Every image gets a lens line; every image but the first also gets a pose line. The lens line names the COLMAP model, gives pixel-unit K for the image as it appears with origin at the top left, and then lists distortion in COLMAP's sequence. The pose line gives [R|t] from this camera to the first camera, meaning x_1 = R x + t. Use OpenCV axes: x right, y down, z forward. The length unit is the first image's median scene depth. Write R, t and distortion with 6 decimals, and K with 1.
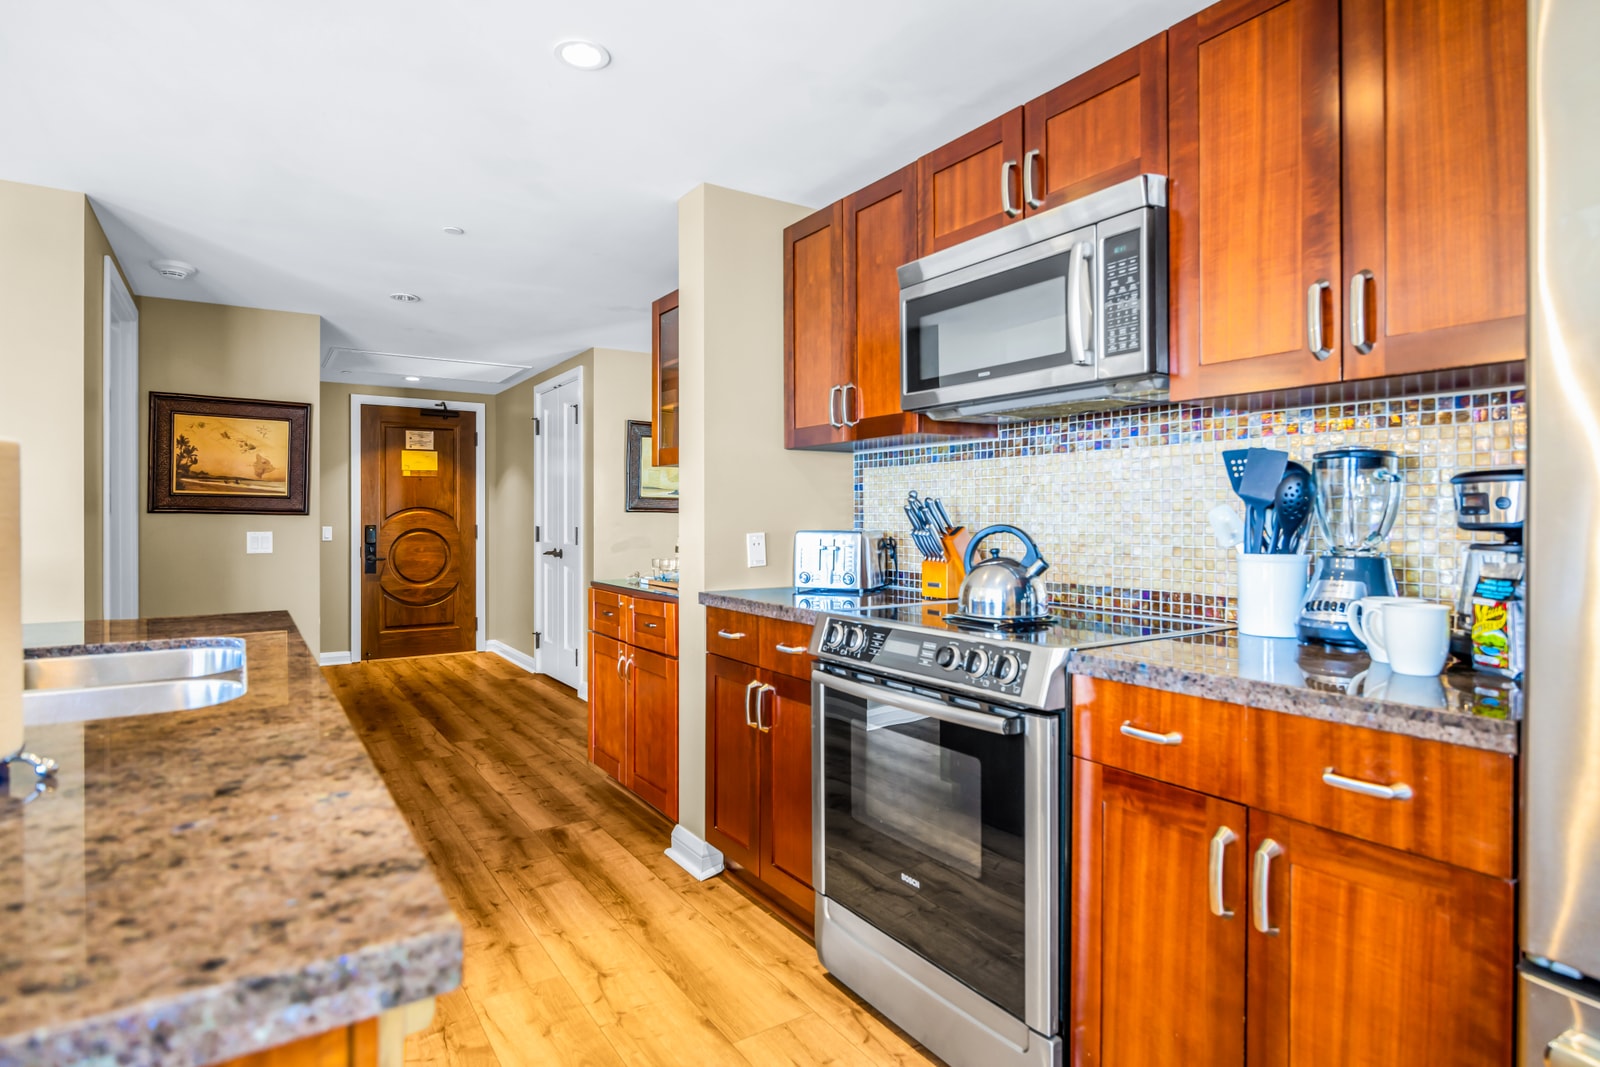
lens RADIAL K [[844.8, 0, 796.8], [0, 844.8, 518.0], [0, 0, 1]] dist [-0.004665, -0.001336]
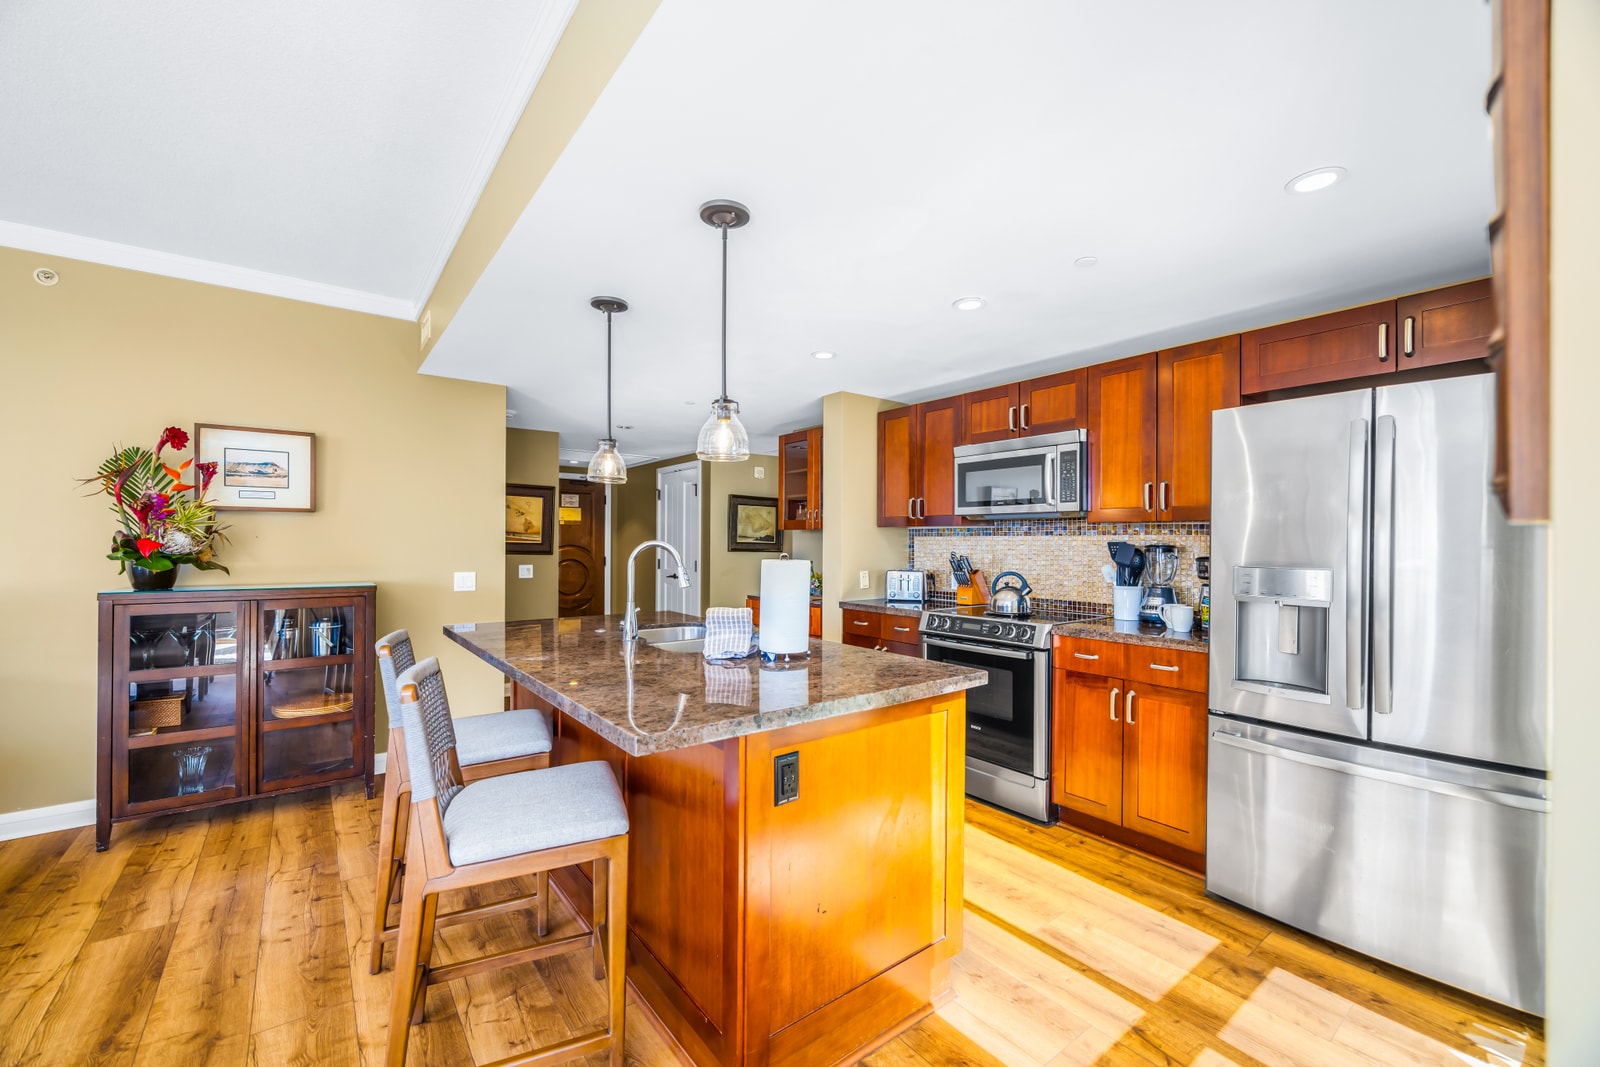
lens RADIAL K [[644.6, 0, 800.6], [0, 644.6, 541.1], [0, 0, 1]] dist [-0.010409, -0.000048]
pose [[0.997267, 0.006143, 0.073626, -0.380392], [-0.005841, 0.999974, -0.004320, -0.054299], [-0.073650, 0.003878, 0.997277, -0.573947]]
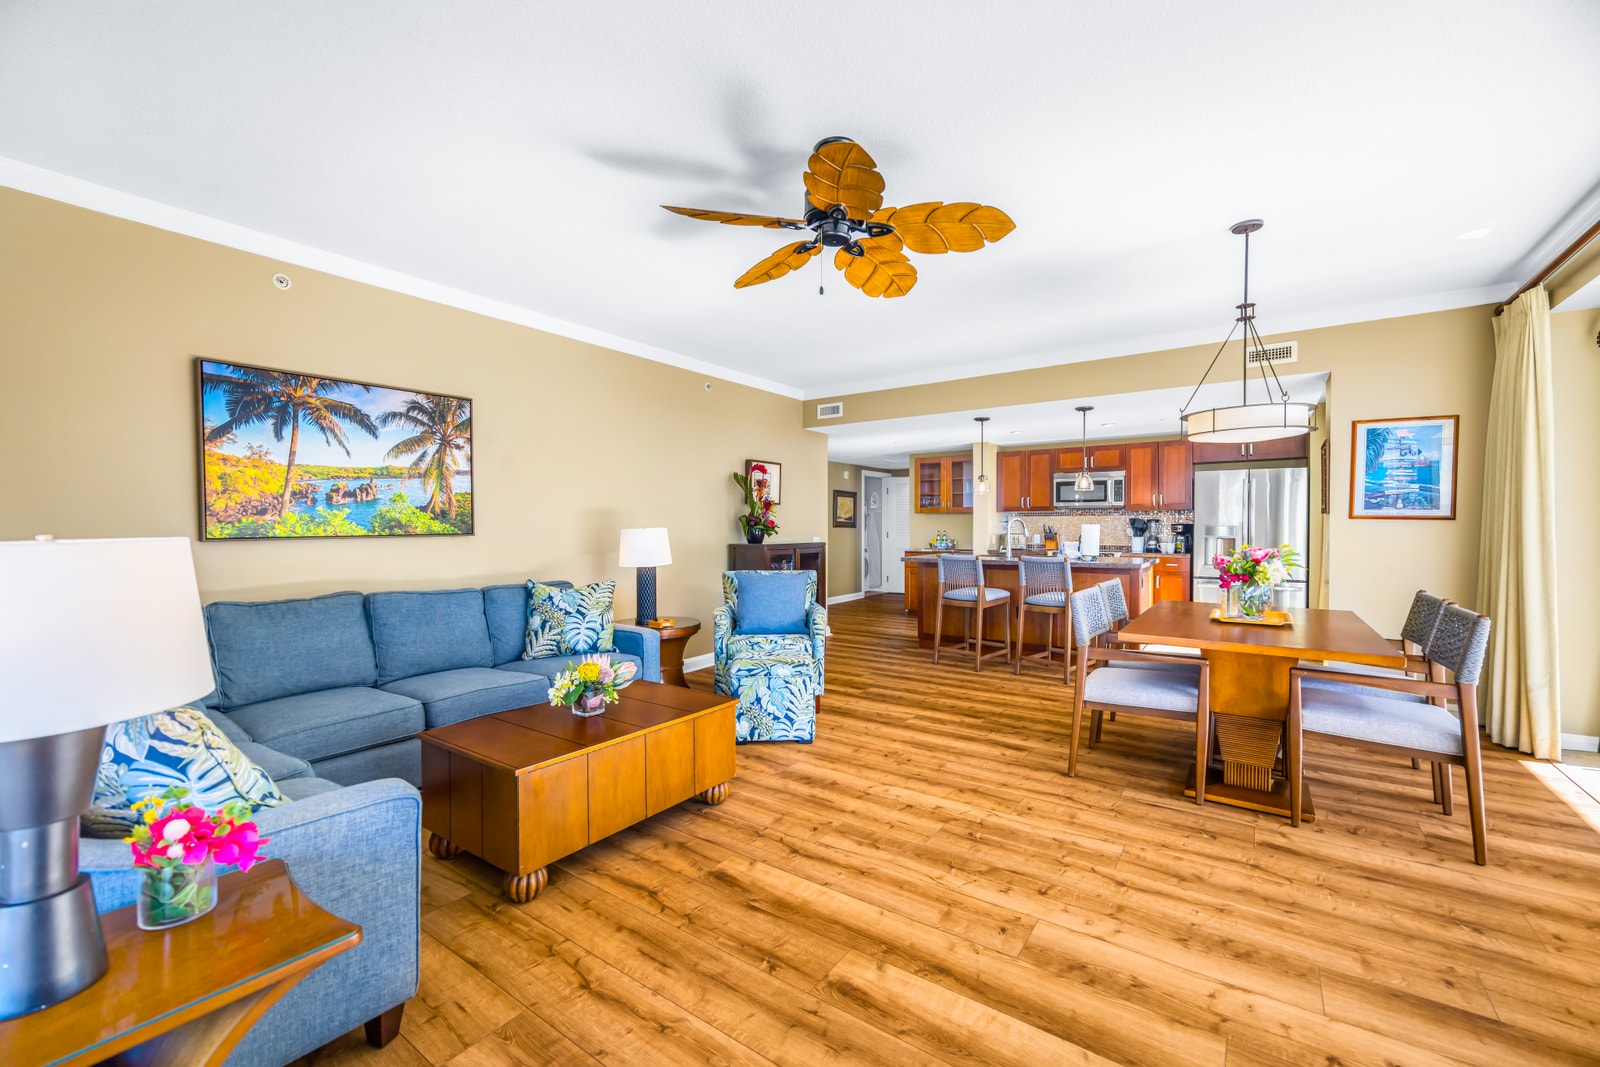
lens RADIAL K [[652.8, 0, 772.7], [0, 652.8, 536.2], [0, 0, 1]] dist [-0.000025, -0.000012]
pose [[0.938436, -0.007772, 0.345366, -2.460966], [0.002486, 0.999873, 0.015745, -0.028559], [-0.345445, -0.013917, 0.938336, -1.713882]]
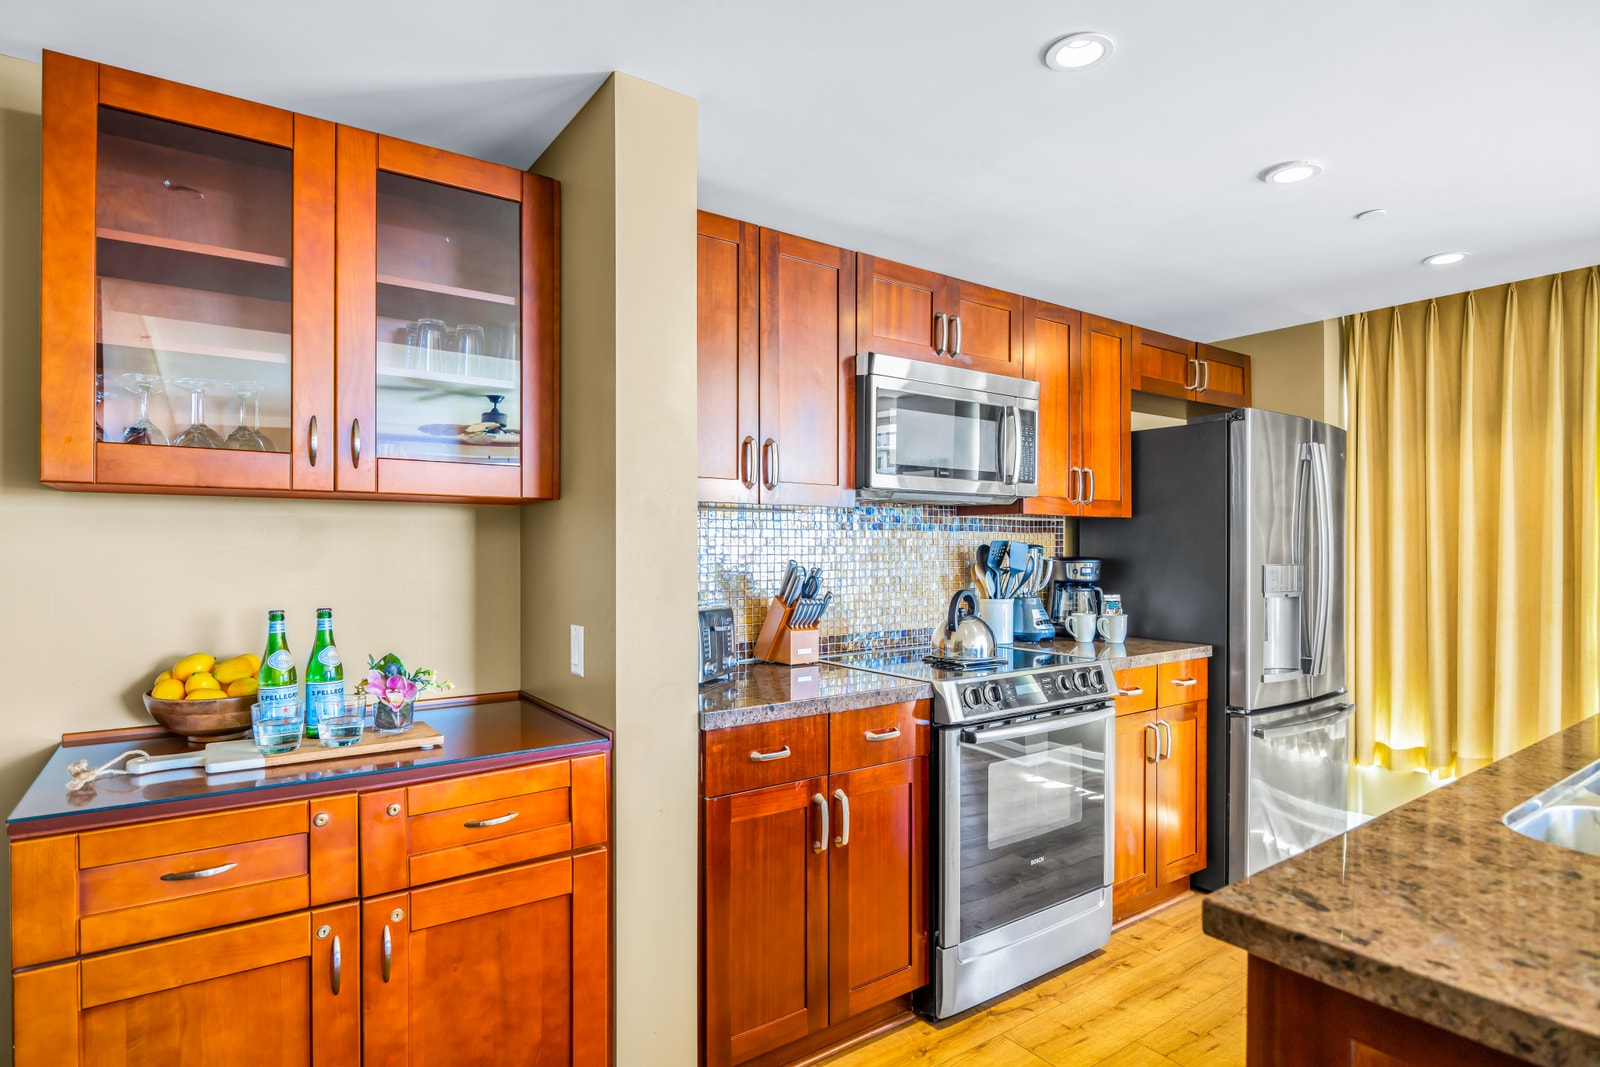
lens RADIAL K [[857.7, 0, 797.7], [0, 857.7, 550.0], [0, 0, 1]] dist [-0.005739, -0.002194]
pose [[-0.043127, -0.003812, 0.999062, -0.962157], [0.002023, 0.999990, 0.003903, -0.053177], [-0.999068, 0.002190, -0.043119, 1.154419]]
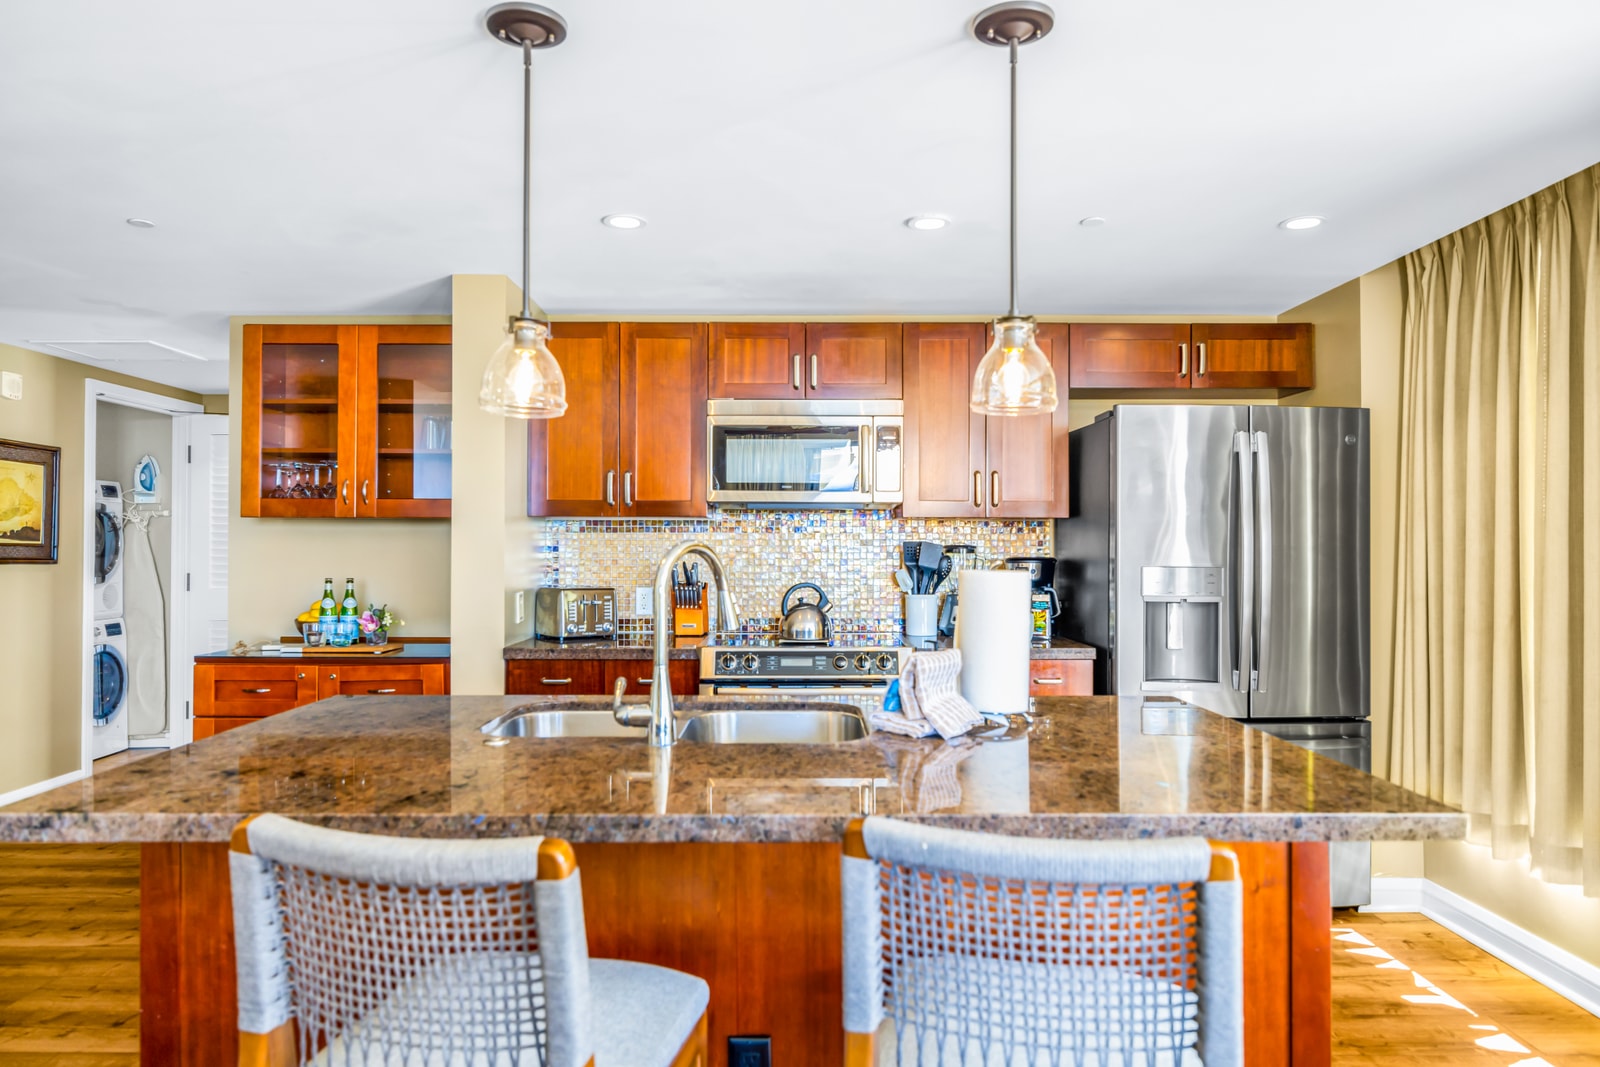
lens RADIAL K [[1021.8, 0, 790.2], [0, 1021.8, 529.2], [0, 0, 1]] dist [-0.010551, -0.002494]
pose [[0.549145, 0.013686, 0.835615, -1.229936], [-0.000052, 0.999866, -0.016342, -0.054458], [-0.835727, 0.008931, 0.549072, -0.044669]]
